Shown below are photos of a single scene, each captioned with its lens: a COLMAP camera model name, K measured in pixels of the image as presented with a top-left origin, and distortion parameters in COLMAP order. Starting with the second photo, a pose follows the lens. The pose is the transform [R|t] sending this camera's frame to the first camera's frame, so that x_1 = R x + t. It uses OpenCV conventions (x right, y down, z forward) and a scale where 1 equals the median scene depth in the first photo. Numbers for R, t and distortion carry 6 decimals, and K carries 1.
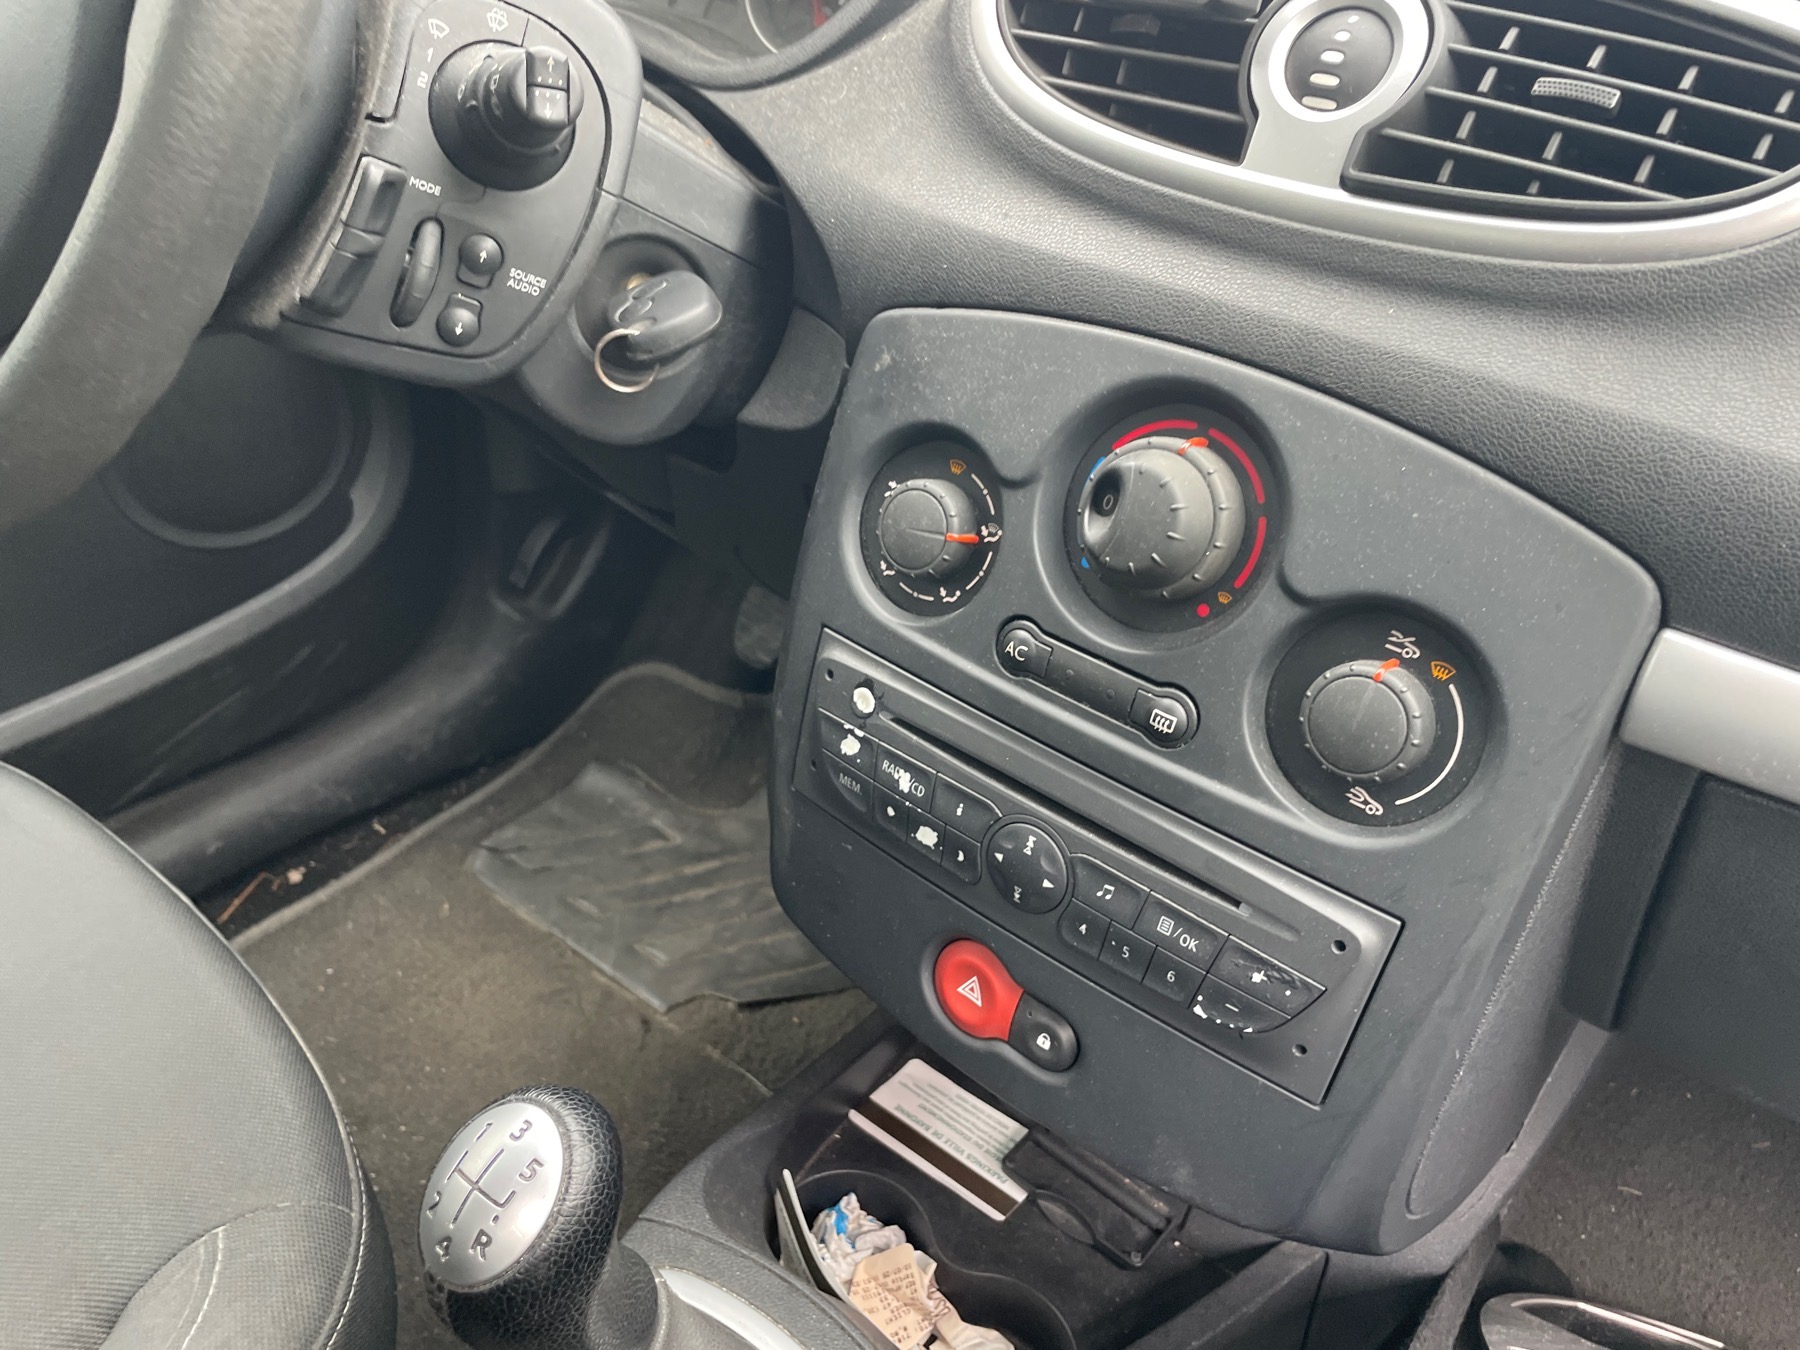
lens RADIAL K [[1363.6, 0, 887.1], [0, 1363.6, 661.7], [0, 0, 1]] dist [0.066937, -0.093822]
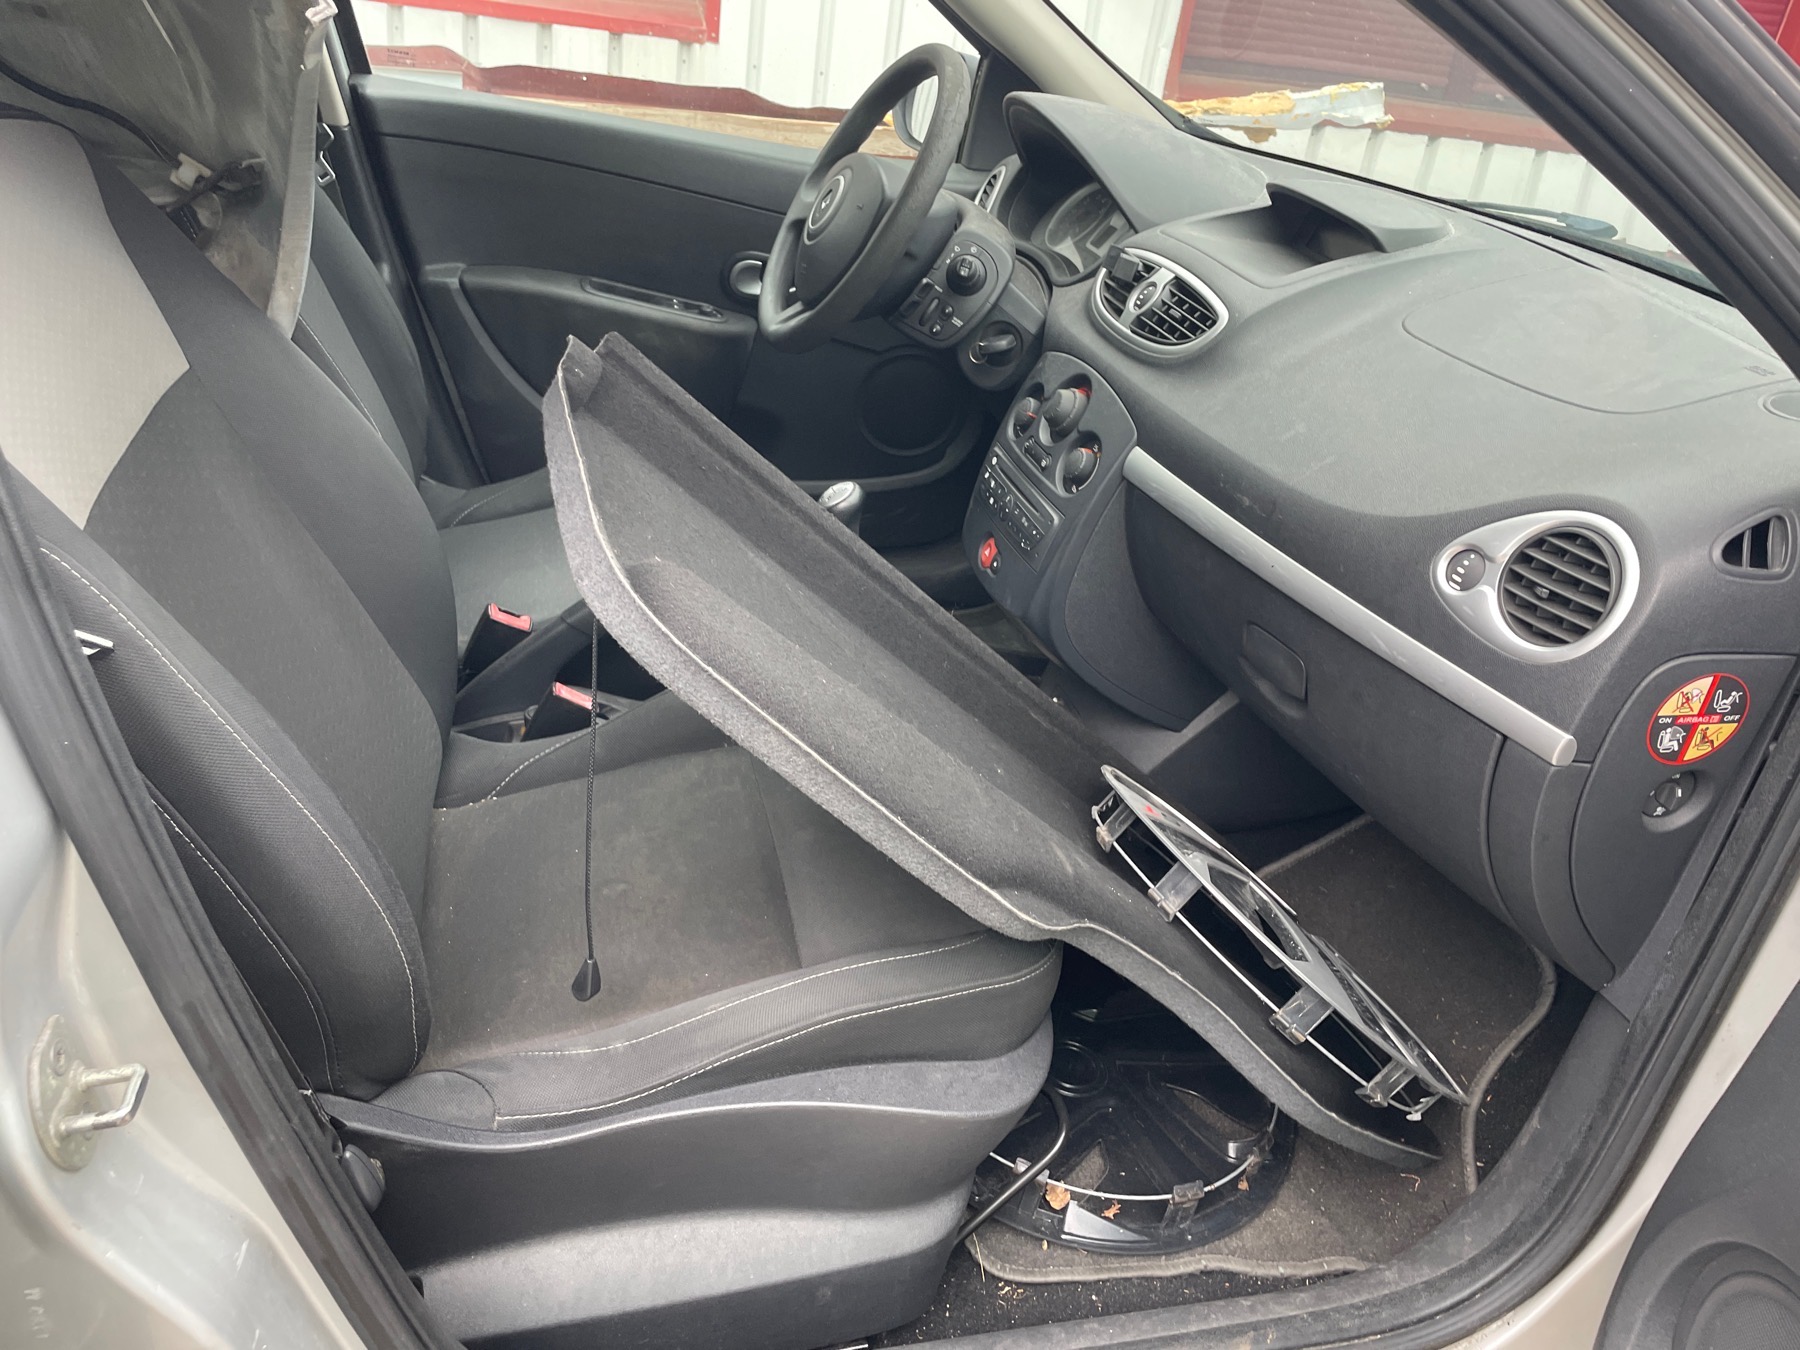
lens RADIAL K [[1363.6, 0, 891.5], [0, 1363.6, 693.7], [0, 0, 1]] dist [0.066937, -0.093822]
pose [[0.815897, 0.329590, -0.475060, 1.550242], [-0.390681, 0.919944, -0.032734, 0.759959], [0.426240, 0.212304, 0.879344, -1.892988]]
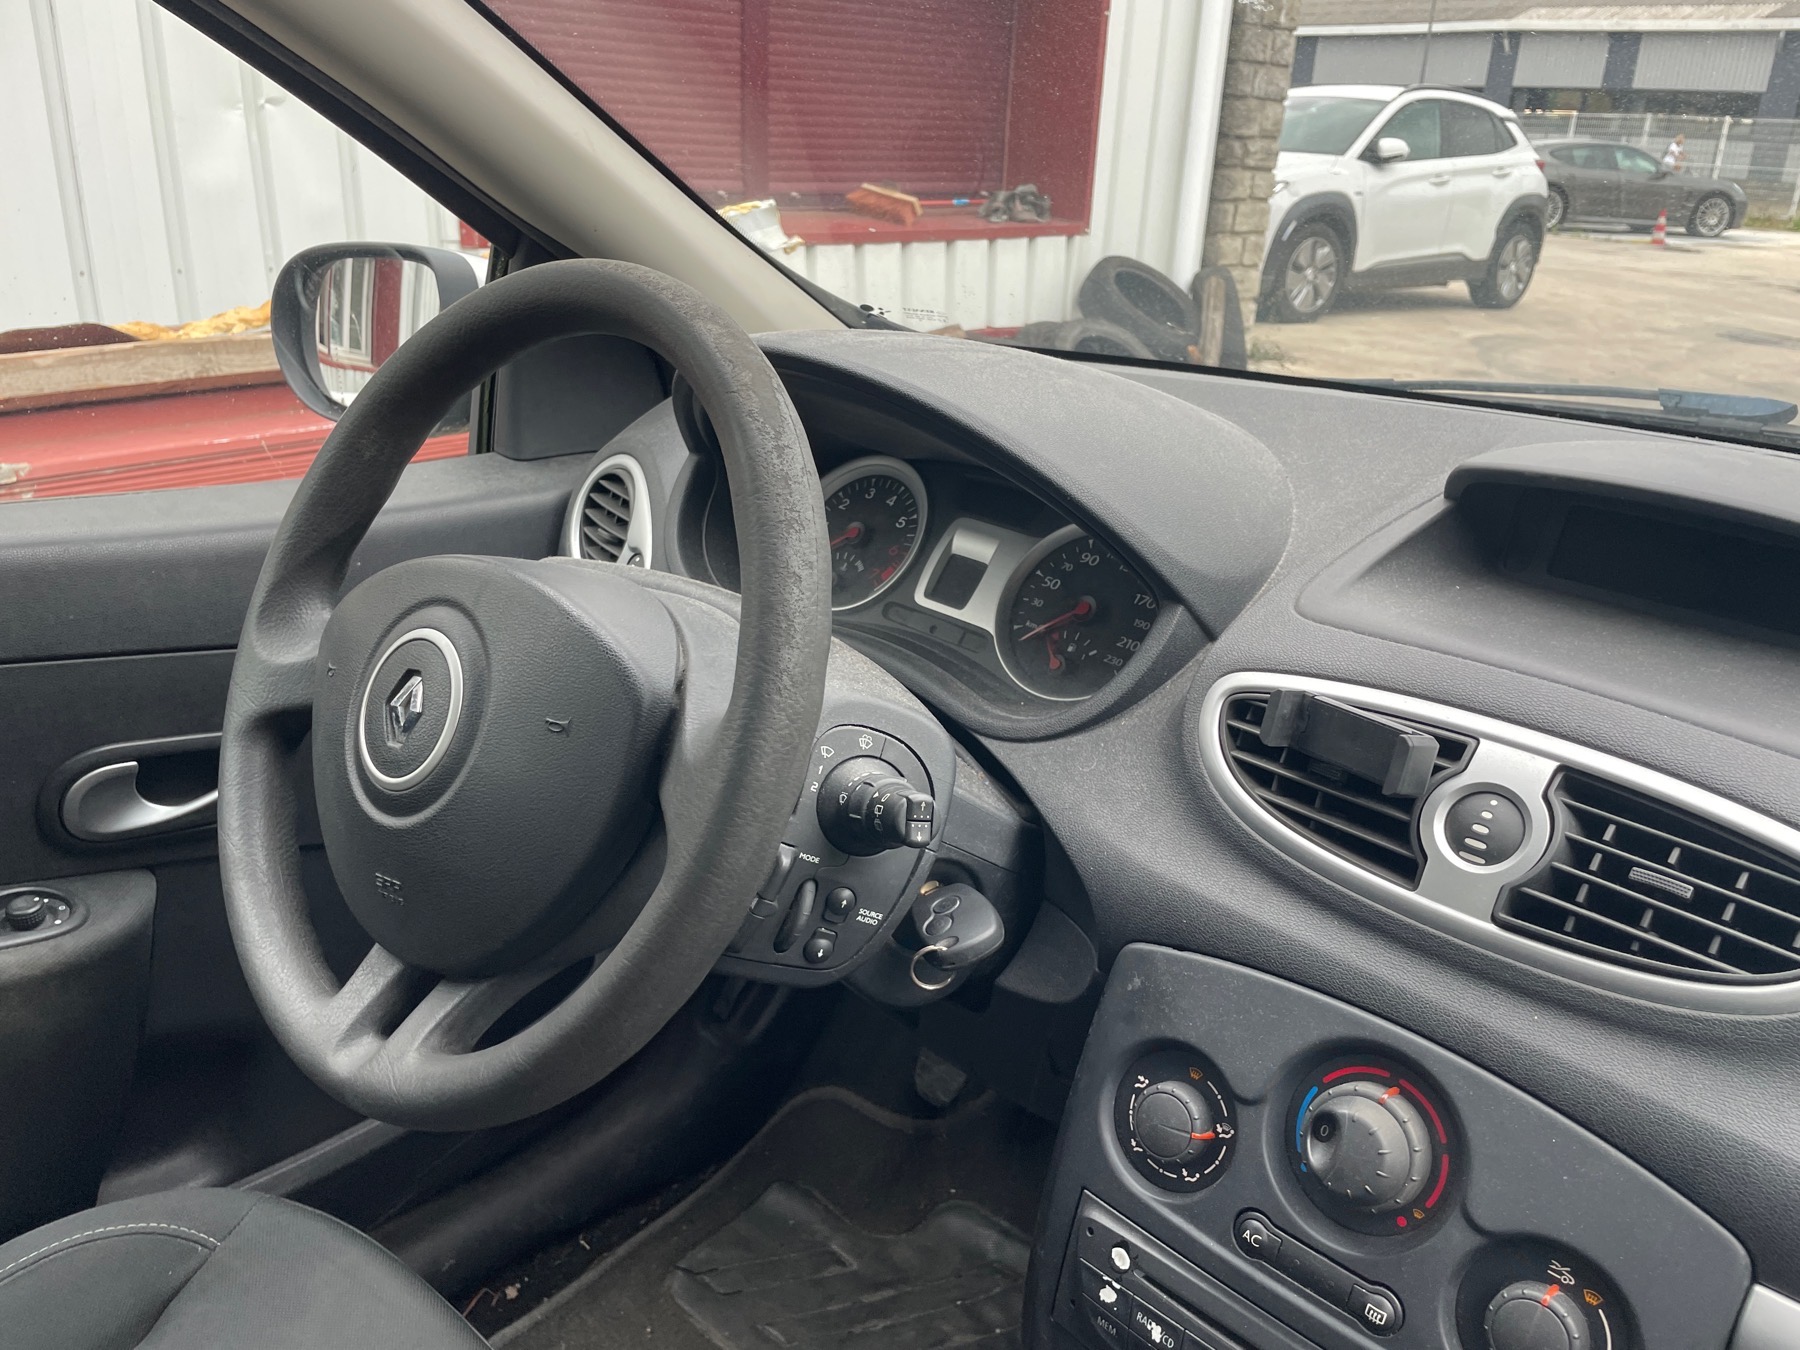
lens RADIAL K [[1363.6, 0, 911.2], [0, 1363.6, 694.0], [0, 0, 1]] dist [0.066937, -0.093822]
pose [[0.998799, 0.021798, -0.043879, -0.170246], [-0.030242, 0.978902, -0.202081, -0.225124], [0.038548, 0.203166, 0.978385, -0.365870]]
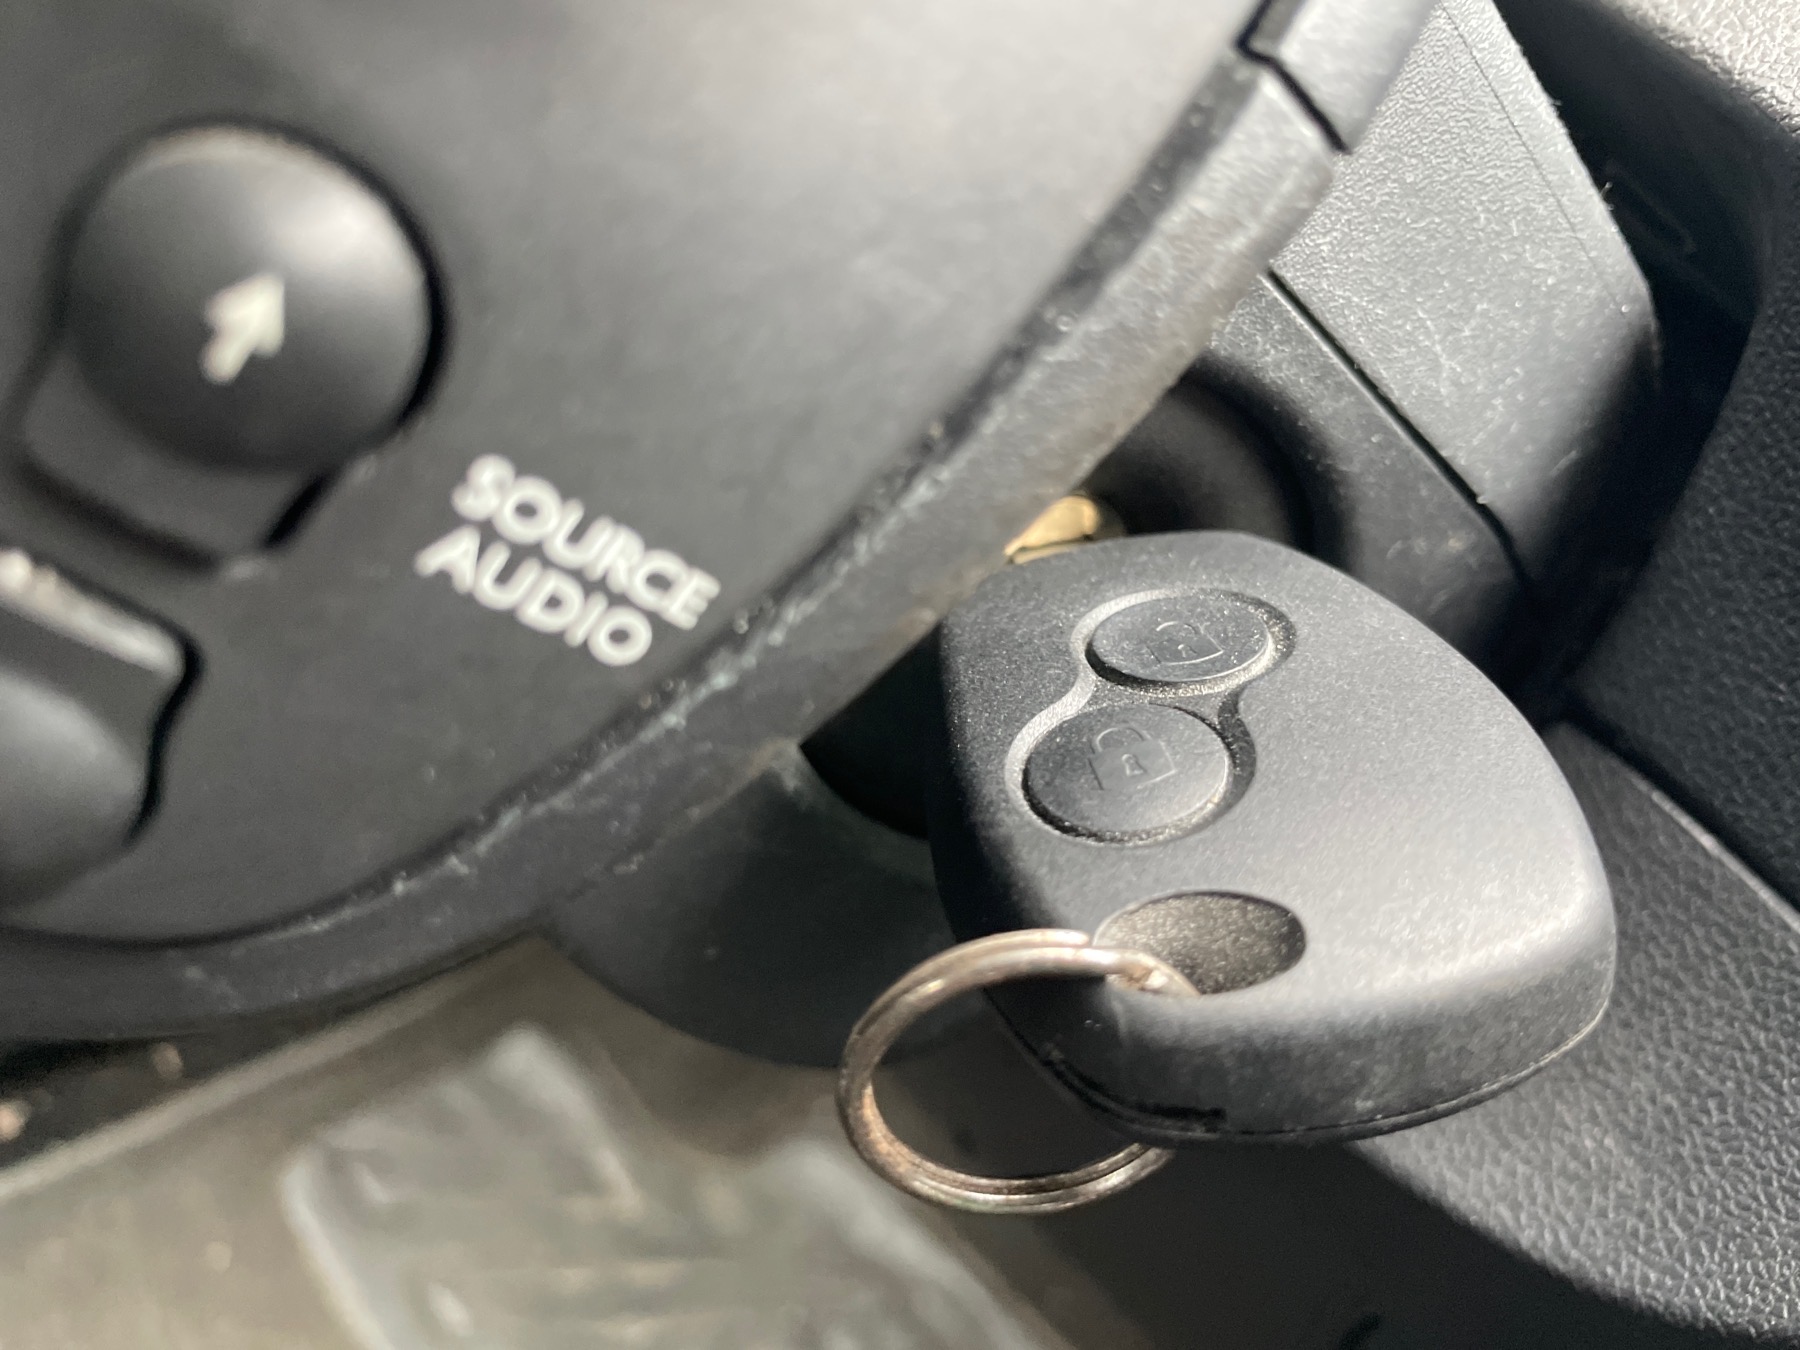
lens RADIAL K [[1363.6, 0, 911.6], [0, 1363.6, 668.9], [0, 0, 1]] dist [0.066937, -0.093822]
pose [[0.966212, 0.257590, 0.009019, -0.233304], [-0.257149, 0.965762, -0.034309, -0.276473], [-0.017548, 0.030831, 0.999371, 0.881971]]
